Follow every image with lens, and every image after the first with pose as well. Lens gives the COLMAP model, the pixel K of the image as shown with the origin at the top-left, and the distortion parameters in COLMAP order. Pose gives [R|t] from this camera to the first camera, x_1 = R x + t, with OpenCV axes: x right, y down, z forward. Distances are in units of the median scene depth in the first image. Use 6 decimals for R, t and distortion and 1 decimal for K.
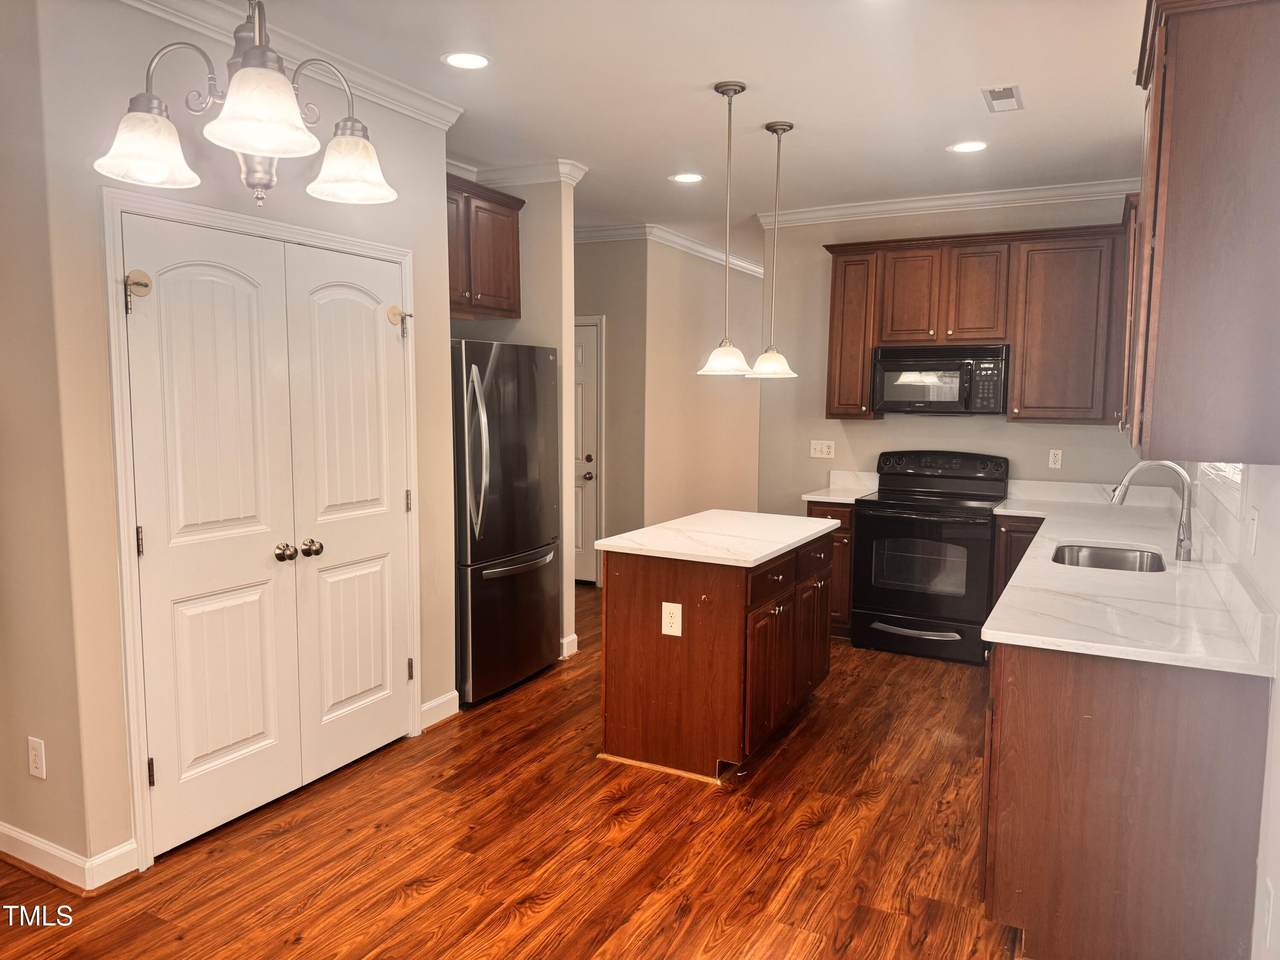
lens RADIAL K [[924.2, 0, 639.4], [0, 924.2, 474.7], [0, 0, 1]] dist [0.166398, -0.211779]
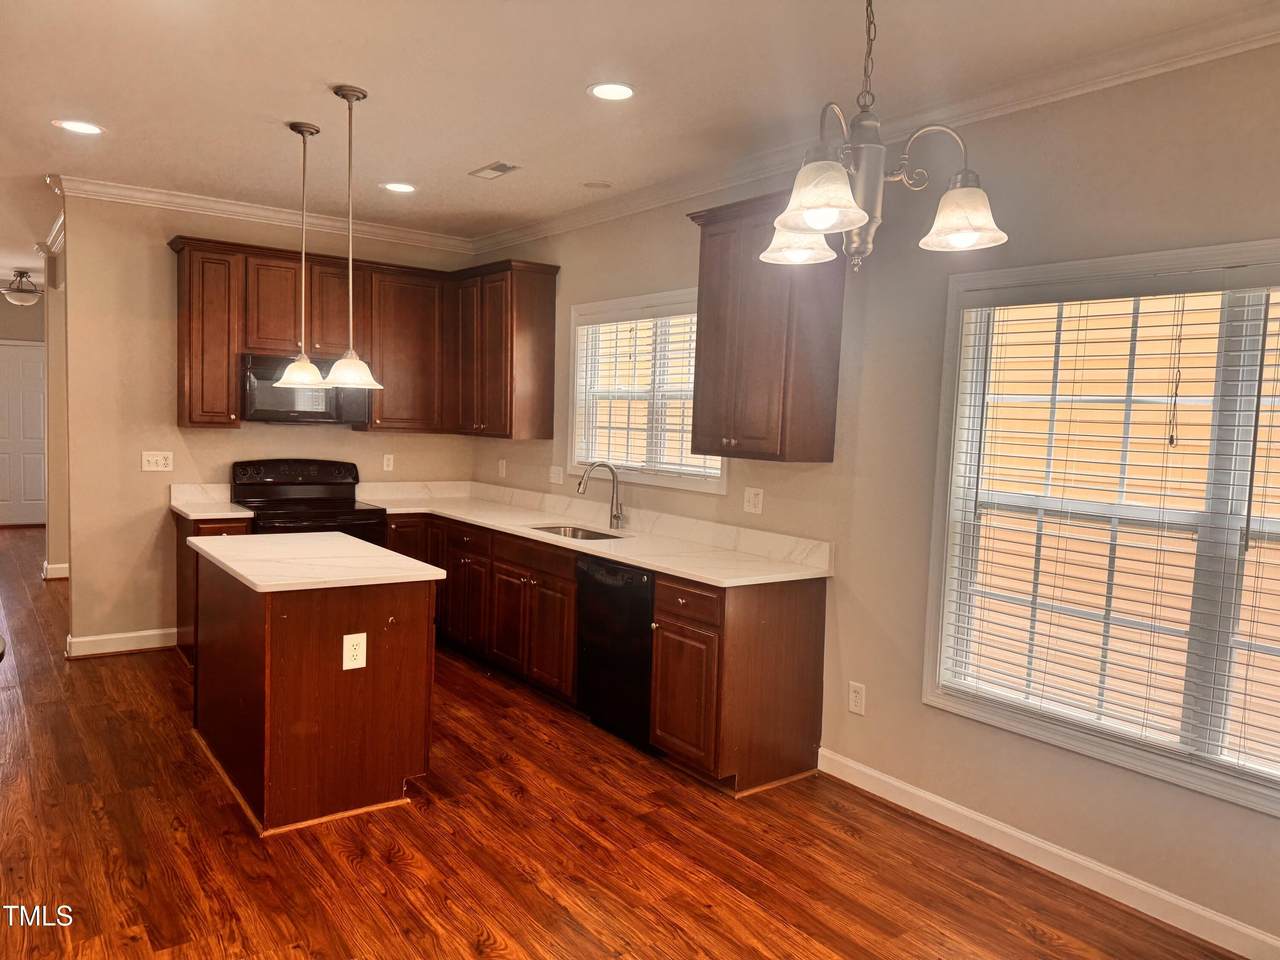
lens RADIAL K [[917.5, 0, 640.0], [0, 917.5, 480.0], [0, 0, 1]] dist [0.070150, -0.046247]
pose [[0.443776, -0.056417, 0.894360, -0.671350], [0.046008, 0.998135, 0.040134, -0.040942], [-0.894956, 0.023338, 0.445544, 0.331317]]
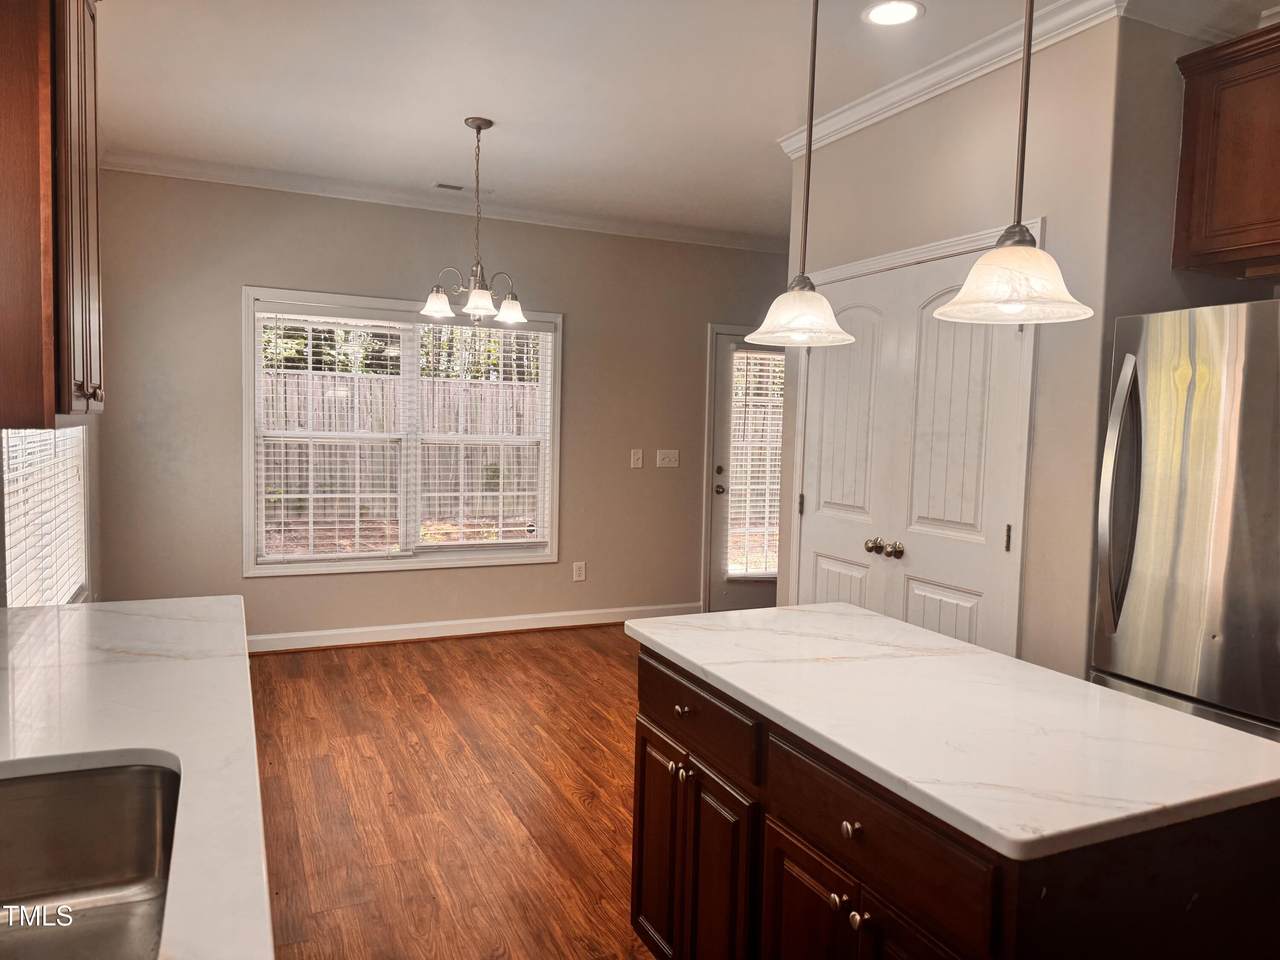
lens RADIAL K [[917.5, 0, 640.0], [0, 917.5, 480.0], [0, 0, 1]] dist [0.070150, -0.046247]
pose [[-0.623576, 0.029327, -0.781213, 0.613663], [-0.101894, 0.987723, 0.118413, -0.090134], [0.775094, 0.153441, -0.612932, 1.352972]]
